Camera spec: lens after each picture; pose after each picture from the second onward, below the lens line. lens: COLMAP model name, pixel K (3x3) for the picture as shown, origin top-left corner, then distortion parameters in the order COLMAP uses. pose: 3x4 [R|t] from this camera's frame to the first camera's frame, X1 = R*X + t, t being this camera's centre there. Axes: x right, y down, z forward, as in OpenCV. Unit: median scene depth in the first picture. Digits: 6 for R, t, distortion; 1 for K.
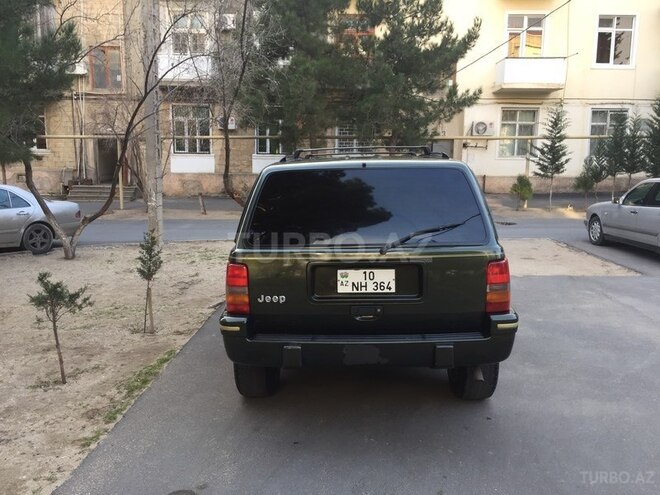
lens RADIAL K [[660.5, 0, 330.0], [0, 660.5, 247.5], [0, 0, 1]] dist [0.005929, 0.014283]
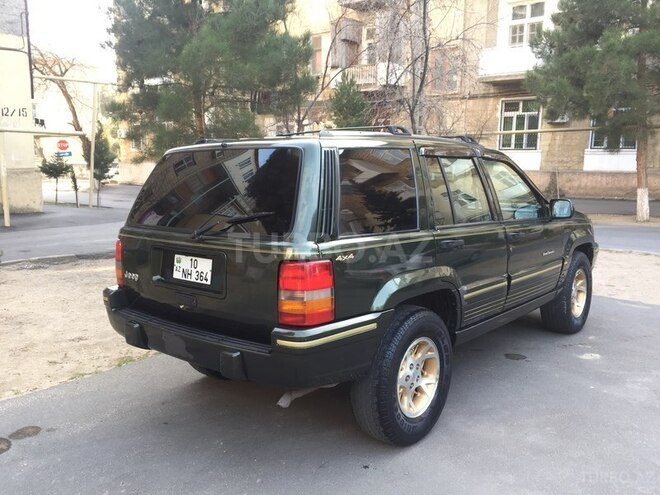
lens RADIAL K [[660.5, 0, 330.0], [0, 660.5, 247.5], [0, 0, 1]] dist [0.005929, 0.014283]
pose [[0.731972, 0.088710, -0.675535, 0.831831], [-0.091069, 0.995329, 0.032027, -0.027734], [0.675221, 0.038077, 0.736632, 0.438222]]
